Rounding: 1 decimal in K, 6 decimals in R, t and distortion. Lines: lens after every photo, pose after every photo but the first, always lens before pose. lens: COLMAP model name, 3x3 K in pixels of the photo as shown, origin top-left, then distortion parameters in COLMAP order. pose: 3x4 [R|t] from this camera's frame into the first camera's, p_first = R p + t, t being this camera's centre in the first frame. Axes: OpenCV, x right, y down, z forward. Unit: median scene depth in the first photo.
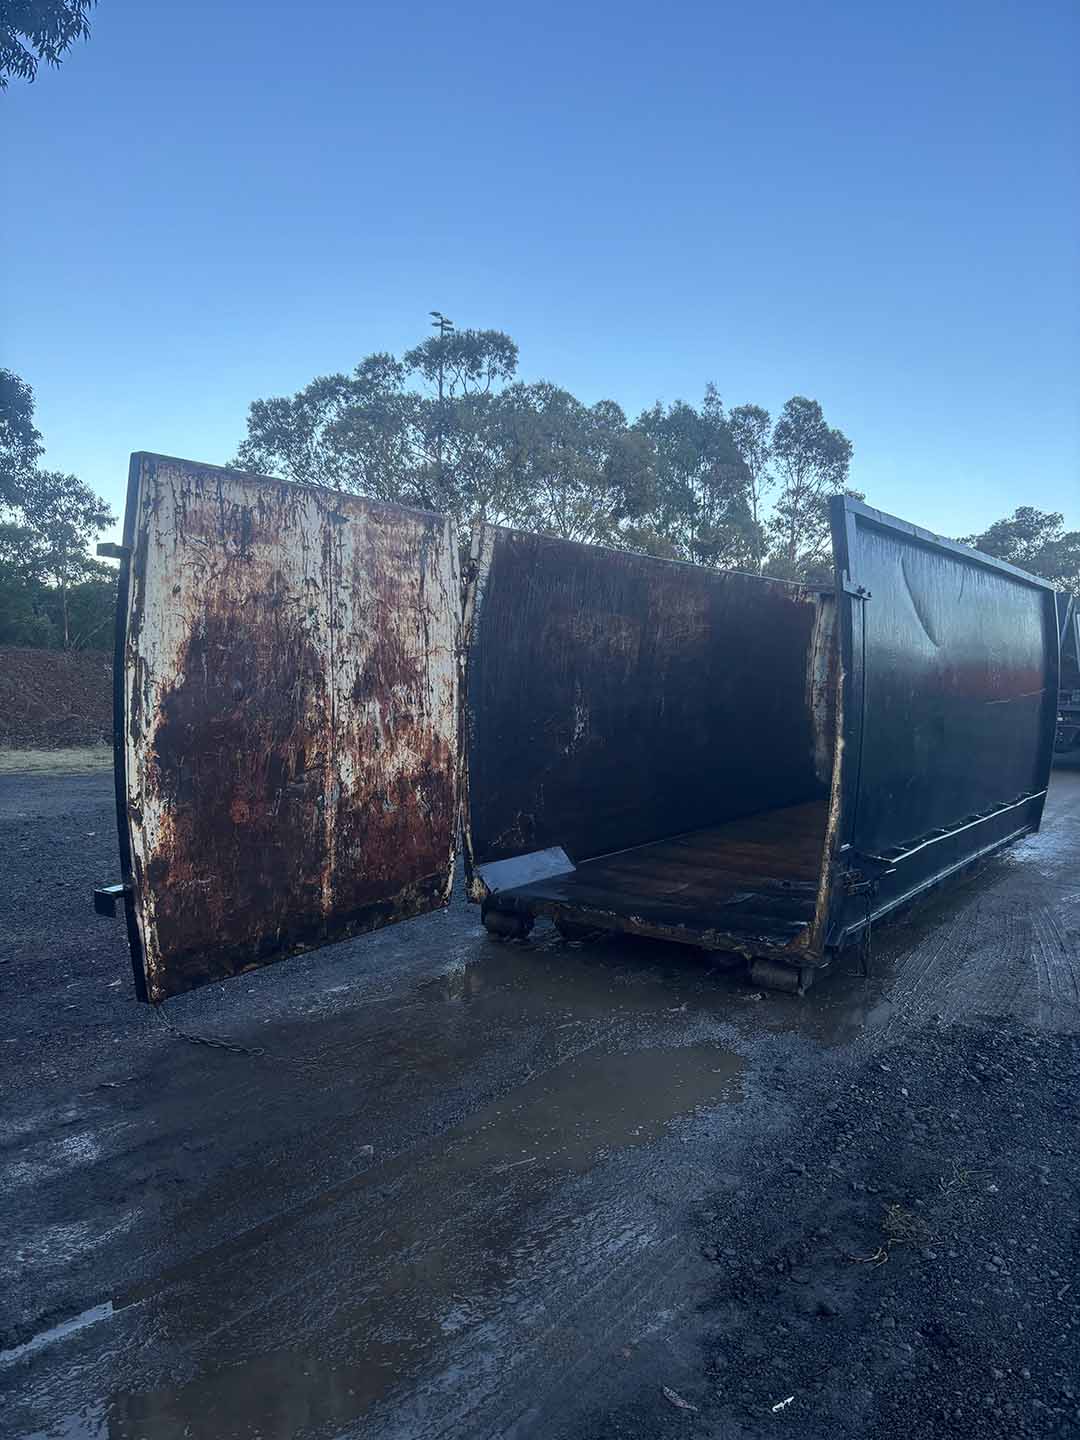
lens RADIAL K [[1065.2, 0, 532.9], [0, 1065.2, 728.8], [0, 0, 1]] dist [0.022409, -0.023464]
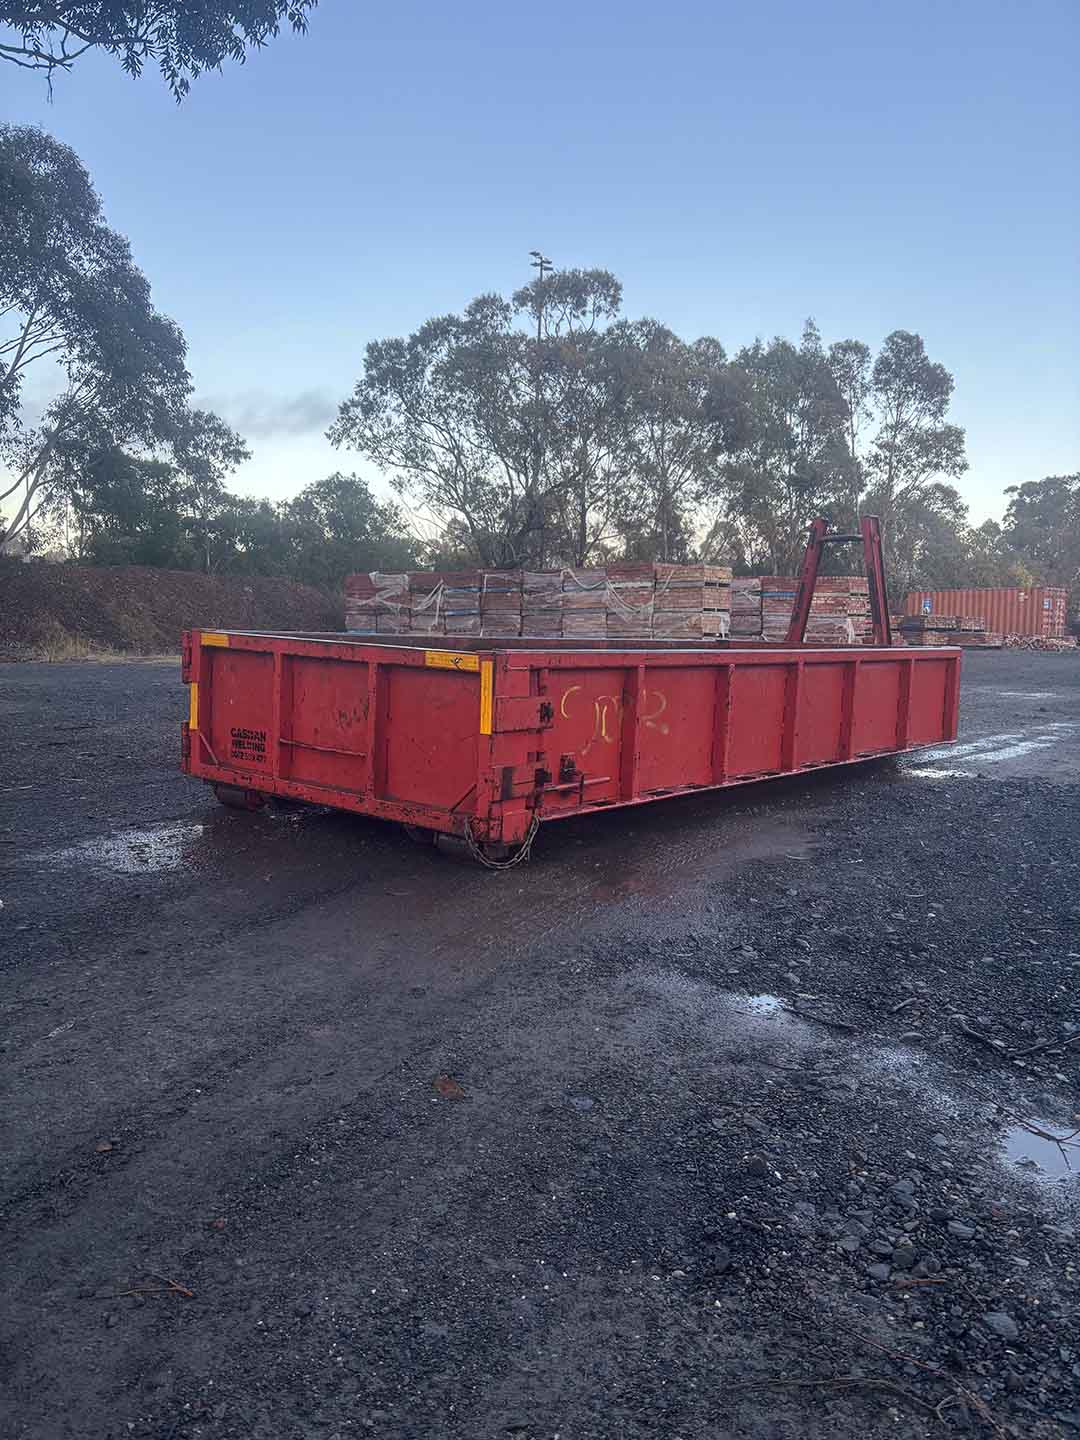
lens RADIAL K [[1065.2, 0, 543.0], [0, 1065.2, 721.6], [0, 0, 1]] dist [0.022409, -0.023464]
pose [[0.997331, 0.011870, -0.072048, -0.010206], [-0.008758, 0.999021, 0.043355, 0.018529], [0.072492, -0.042608, 0.996458, -0.049219]]
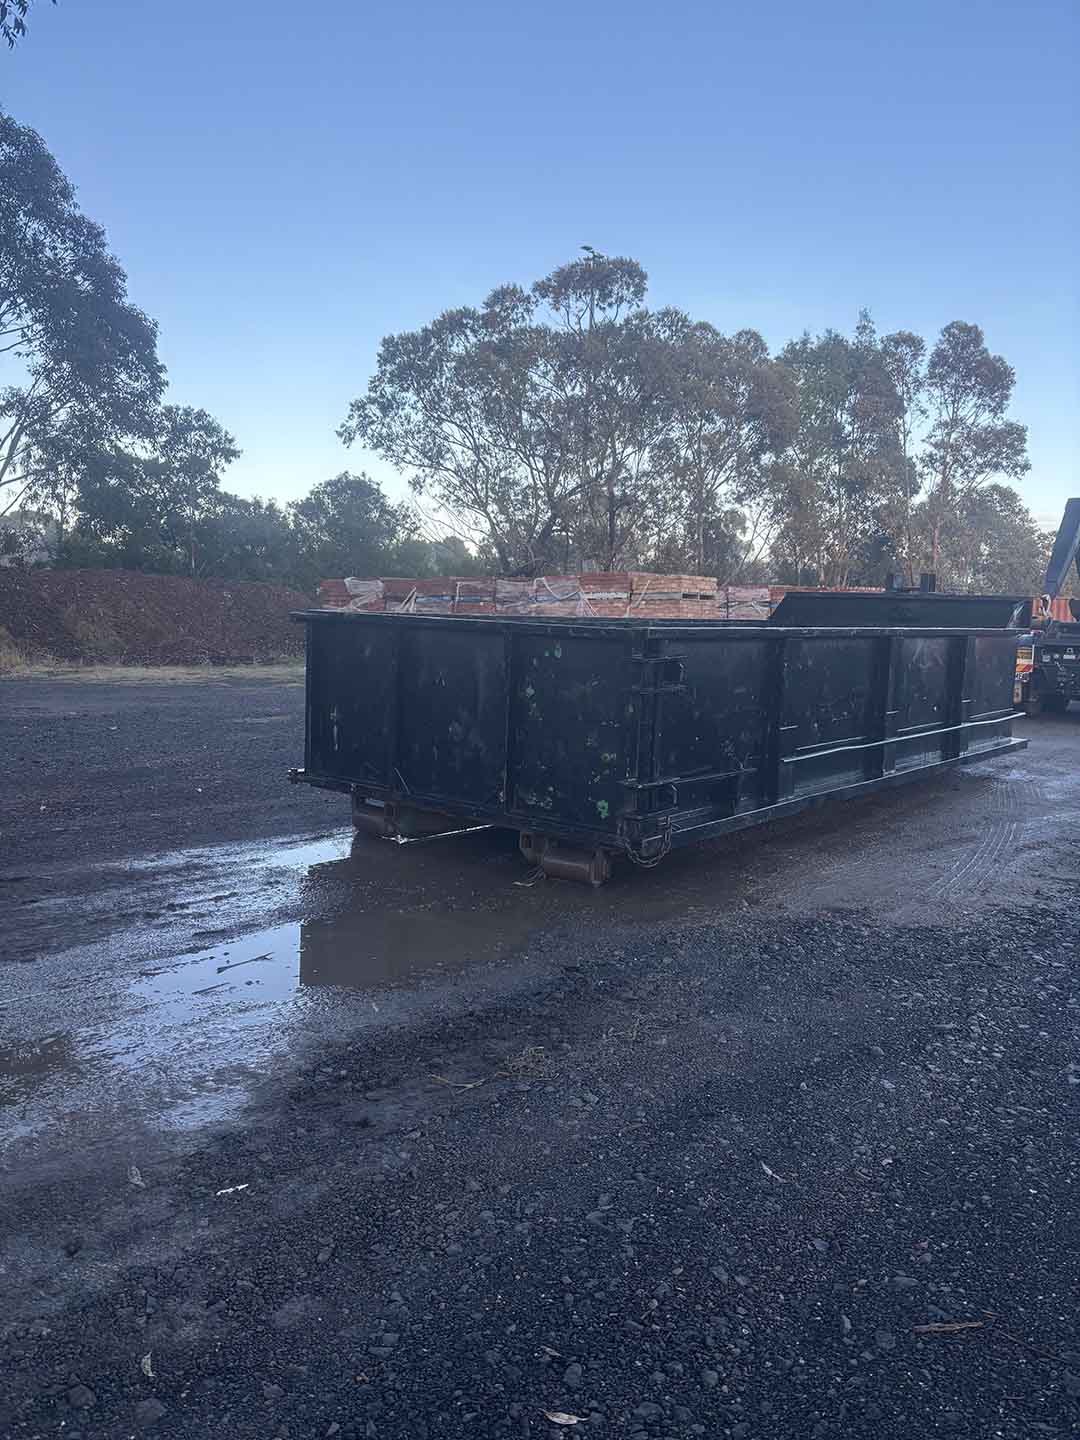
lens RADIAL K [[1065.2, 0, 540.5], [0, 1065.2, 723.1], [0, 0, 1]] dist [0.022409, -0.023464]
pose [[0.989584, 0.030041, -0.140790, 0.036770], [-0.023817, 0.998672, 0.045685, 0.008741], [0.141975, -0.041856, 0.988985, 0.005051]]
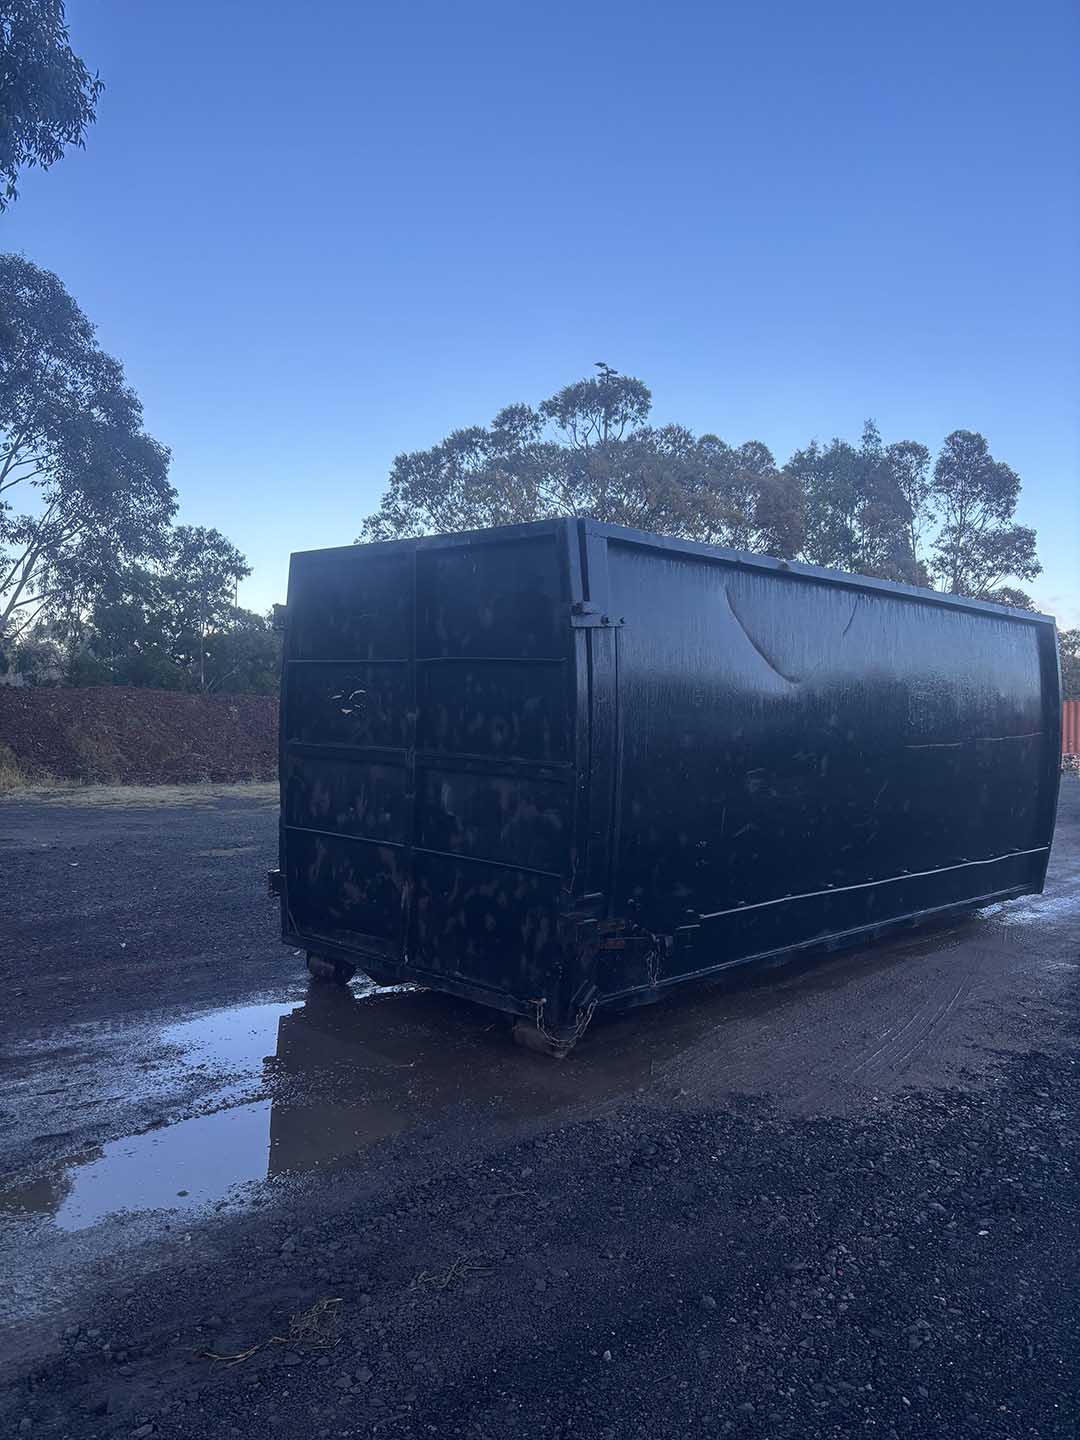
lens RADIAL K [[1065.2, 0, 538.6], [0, 1065.2, 722.7], [0, 0, 1]] dist [0.022409, -0.023464]
pose [[0.985410, 0.006795, -0.170063, 0.051405], [-0.014984, 0.998787, -0.046912, 0.000627], [0.169538, 0.048776, 0.984316, 0.010552]]
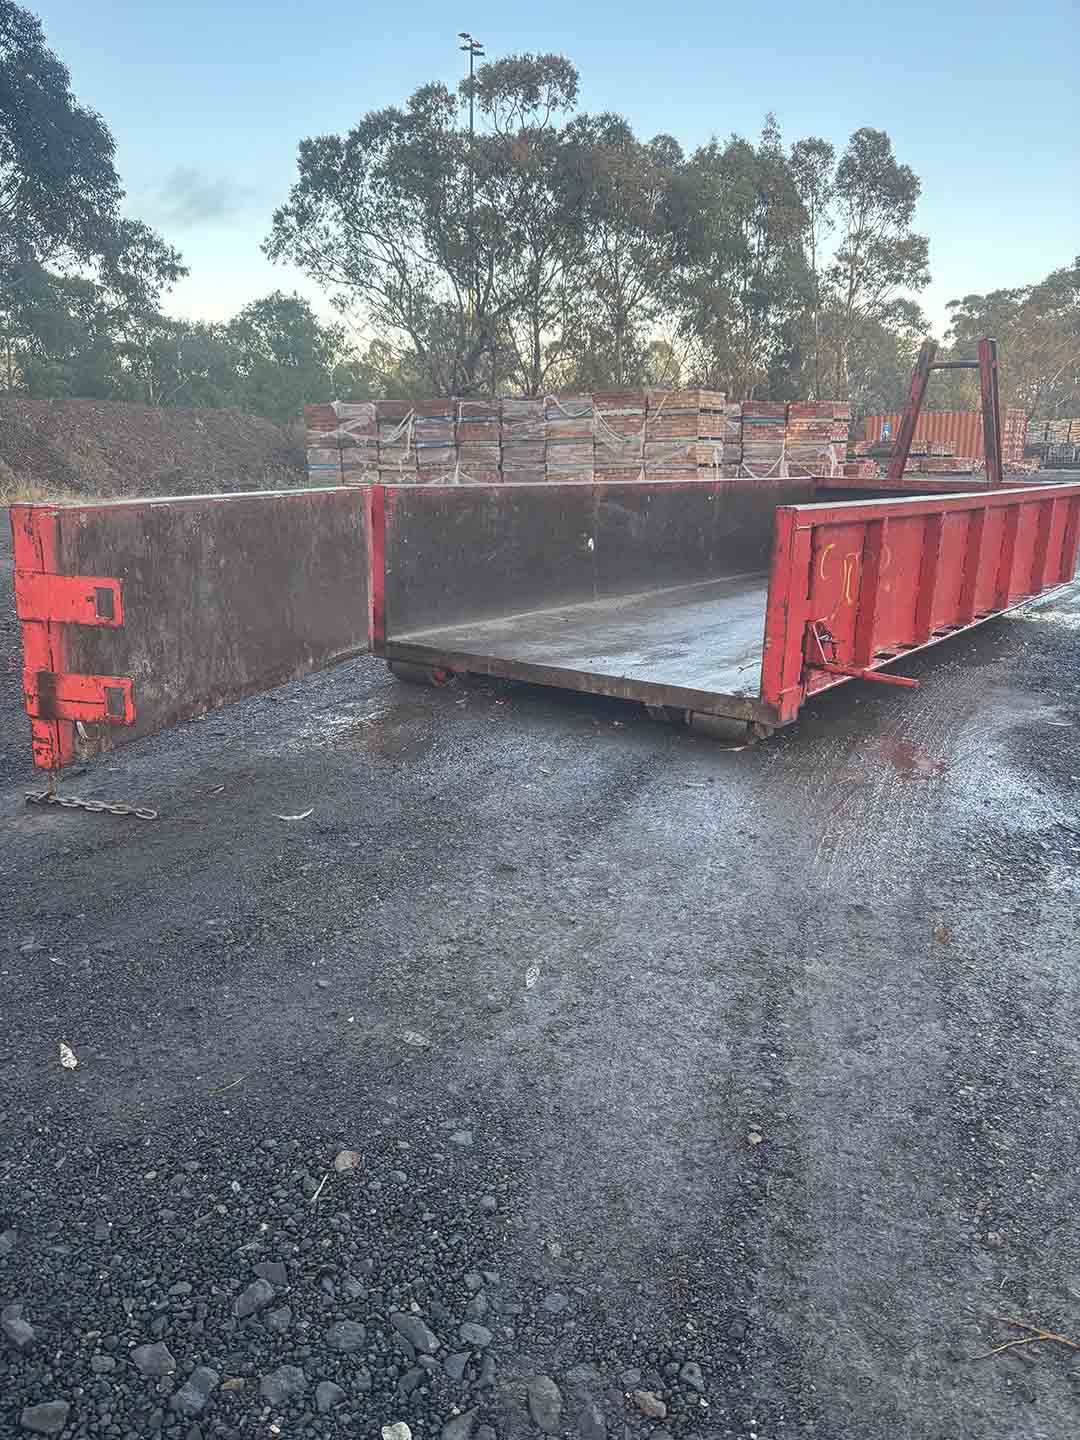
lens RADIAL K [[1065.2, 0, 536.4], [0, 1065.2, 722.2], [0, 0, 1]] dist [0.022409, -0.023464]
pose [[0.999896, -0.006235, -0.012971, -0.040566], [0.008687, 0.980062, 0.198503, 0.015958], [0.011474, -0.198595, 0.980014, -0.040780]]
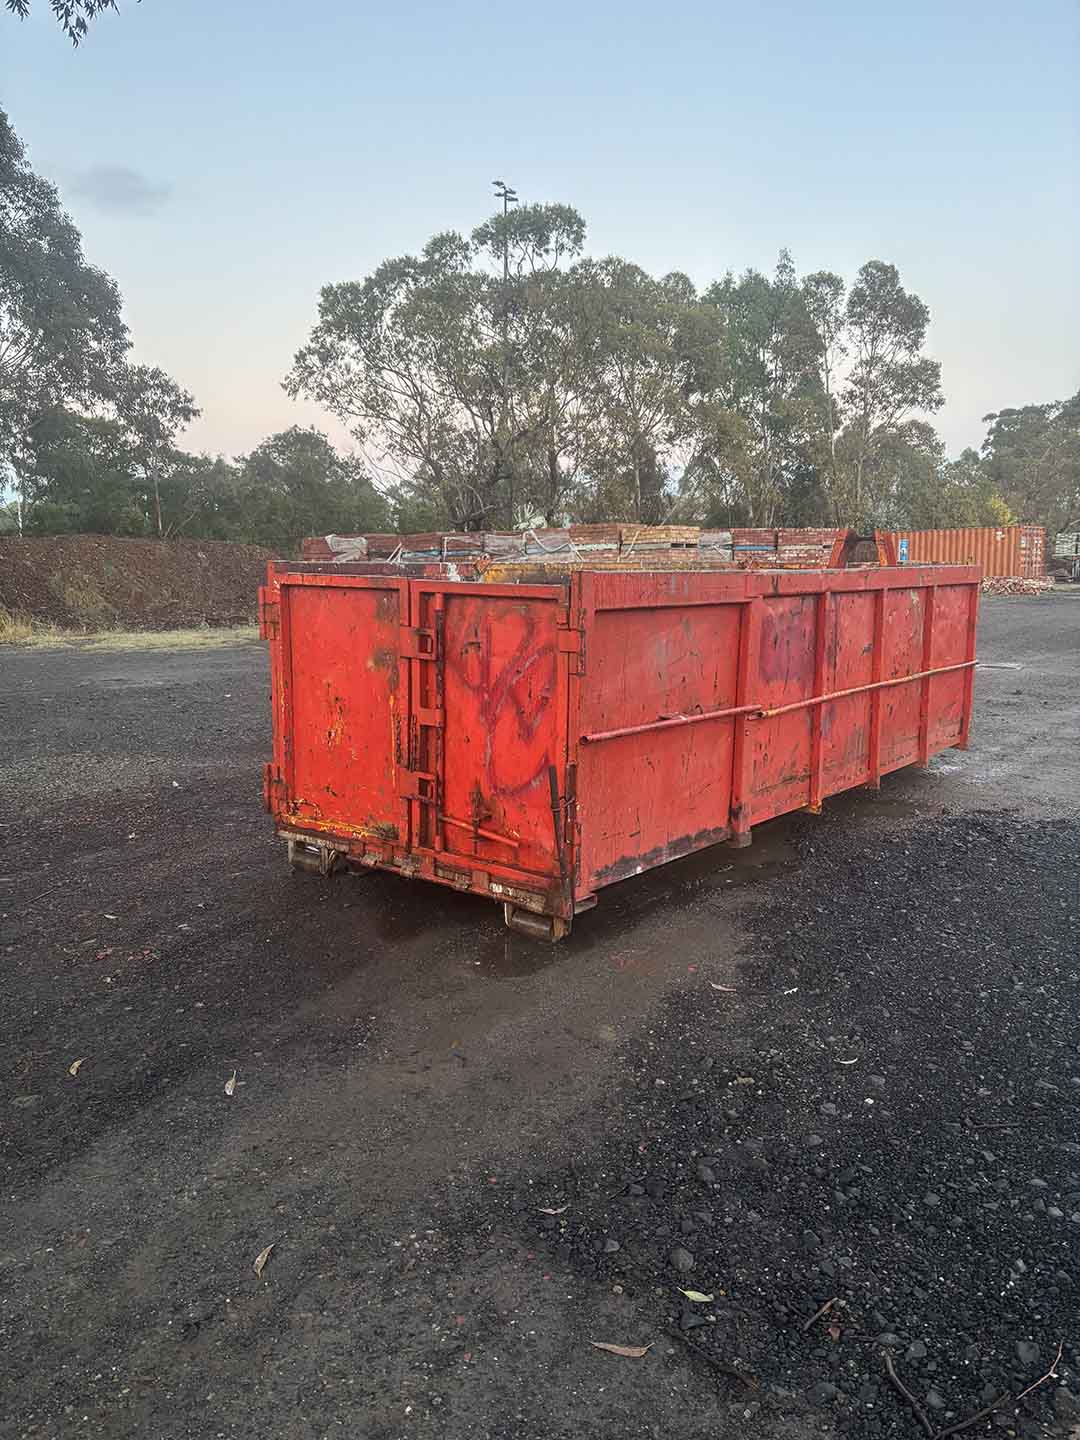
lens RADIAL K [[1065.2, 0, 549.2], [0, 1065.2, 722.2], [0, 0, 1]] dist [0.022409, -0.023464]
pose [[0.998627, -0.011799, -0.051044, -0.002174], [0.016921, 0.994732, 0.101104, 0.004036], [0.049582, -0.101829, 0.993566, -0.031527]]
